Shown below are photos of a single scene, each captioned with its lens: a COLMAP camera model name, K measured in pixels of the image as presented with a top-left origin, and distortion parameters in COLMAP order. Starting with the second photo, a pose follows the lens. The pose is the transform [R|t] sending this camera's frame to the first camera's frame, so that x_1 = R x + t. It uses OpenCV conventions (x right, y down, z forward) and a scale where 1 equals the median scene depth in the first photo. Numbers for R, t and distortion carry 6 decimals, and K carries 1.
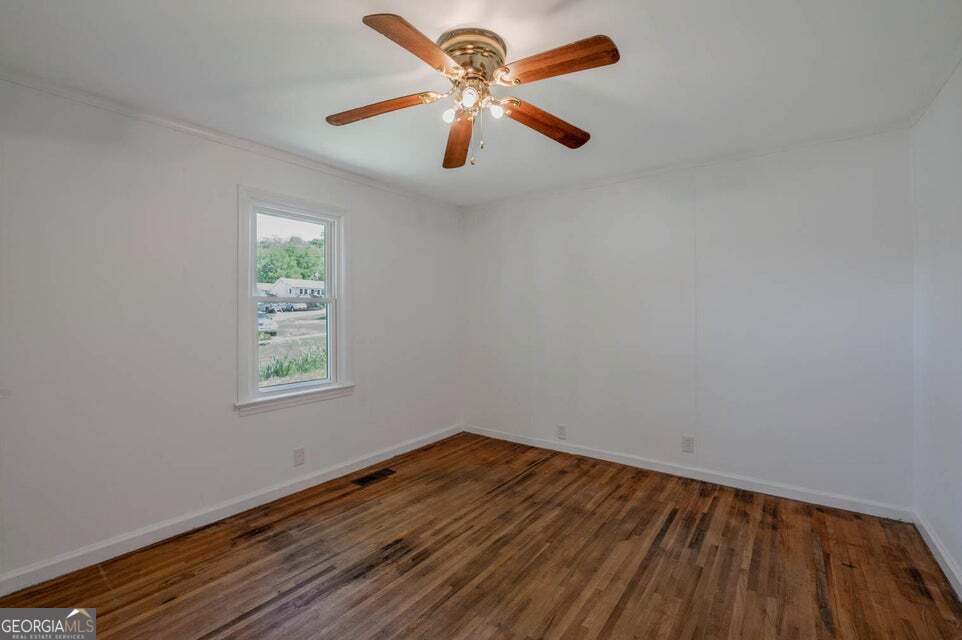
lens RADIAL K [[405.3, 0, 485.2], [0, 405.3, 312.7], [0, 0, 1]] dist [-0.024696, -0.000062]
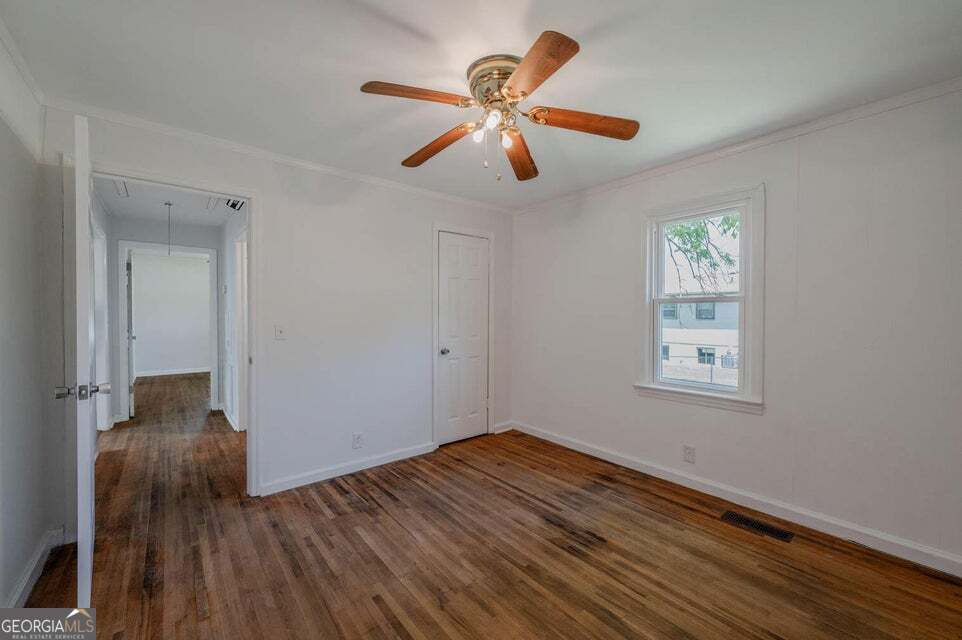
lens RADIAL K [[385.8, 0, 480.2], [0, 385.8, 318.9], [0, 0, 1]] dist [-0.000363, 0.000004]
pose [[-0.244786, 0.016824, -0.969431, 0.853585], [0.005059, 0.999858, 0.016074, -0.001872], [0.969564, -0.000969, -0.244836, 1.021498]]
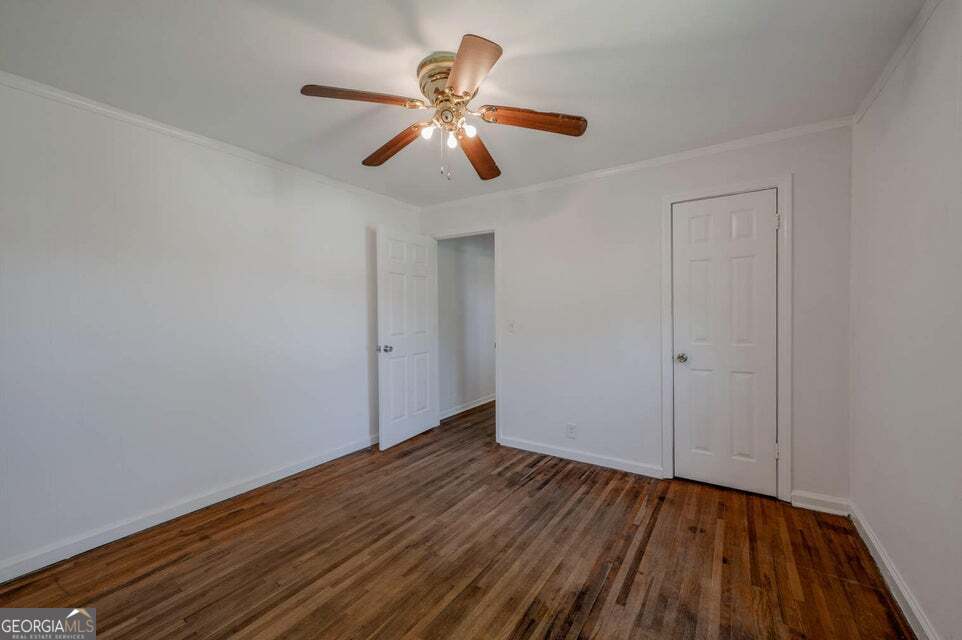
lens RADIAL K [[379.1, 0, 481.0], [0, 379.1, 320.0], [0, 0, 1]] dist [-0.001240, -0.000247]
pose [[-0.998584, 0.015232, -0.050966, -0.046854], [0.014567, 0.999804, 0.013395, 0.009698], [0.051160, 0.012634, -0.998611, 1.737584]]
